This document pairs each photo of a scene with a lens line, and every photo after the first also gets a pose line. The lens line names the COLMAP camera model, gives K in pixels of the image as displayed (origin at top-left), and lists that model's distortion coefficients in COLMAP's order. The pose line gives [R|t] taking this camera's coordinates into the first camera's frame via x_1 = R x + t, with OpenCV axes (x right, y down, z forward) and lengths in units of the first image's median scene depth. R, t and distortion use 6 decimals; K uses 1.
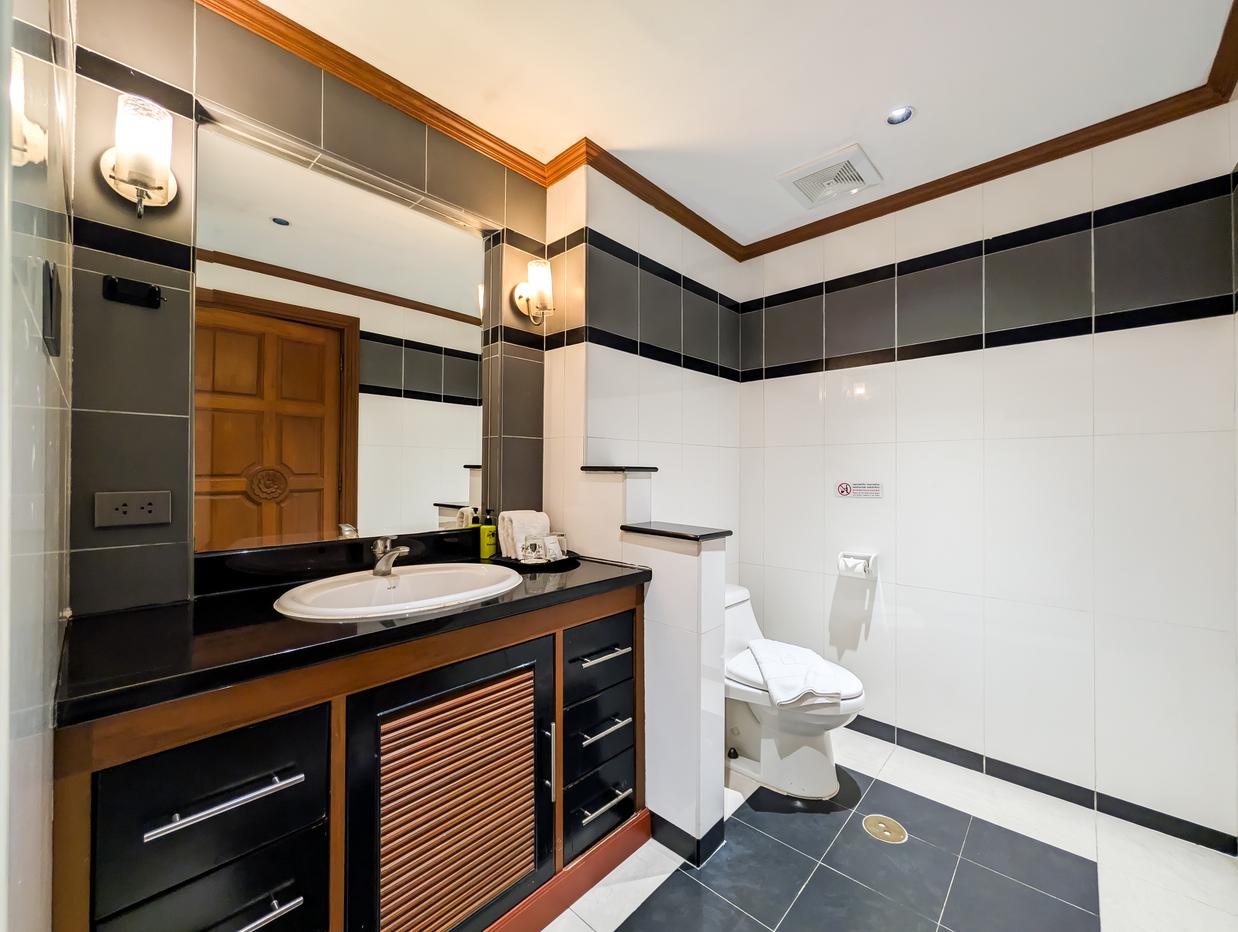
lens RADIAL K [[481.2, 0, 629.0], [0, 481.2, 467.7], [0, 0, 1]] dist [0.002125, -0.000570]
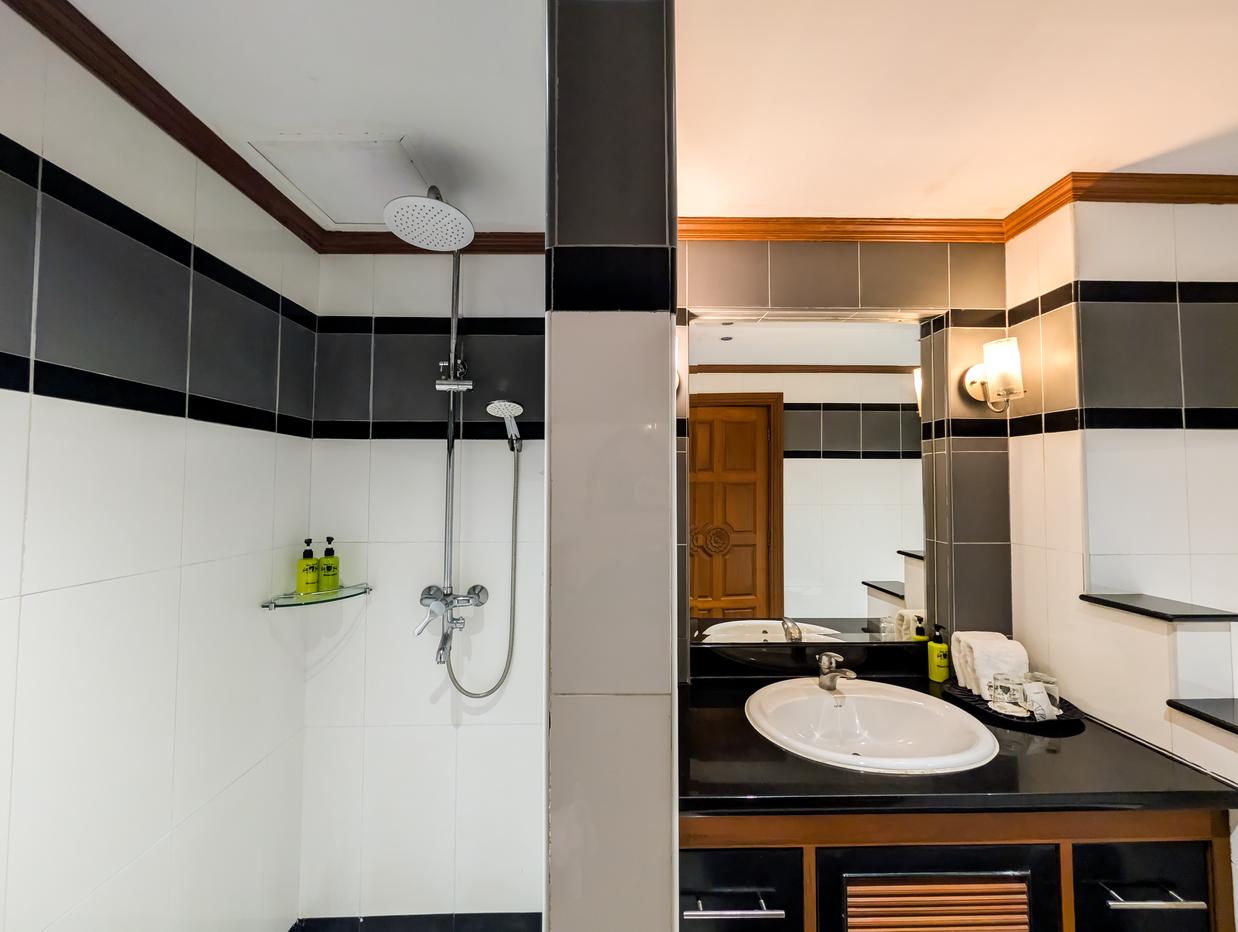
lens RADIAL K [[481.2, 0, 625.0], [0, 481.2, 463.3], [0, 0, 1]] dist [0.002125, -0.000570]
pose [[0.694933, -0.036423, -0.718151, -0.045450], [0.006077, 0.998978, -0.044786, -0.175385], [0.719049, 0.026760, 0.694444, -0.033695]]
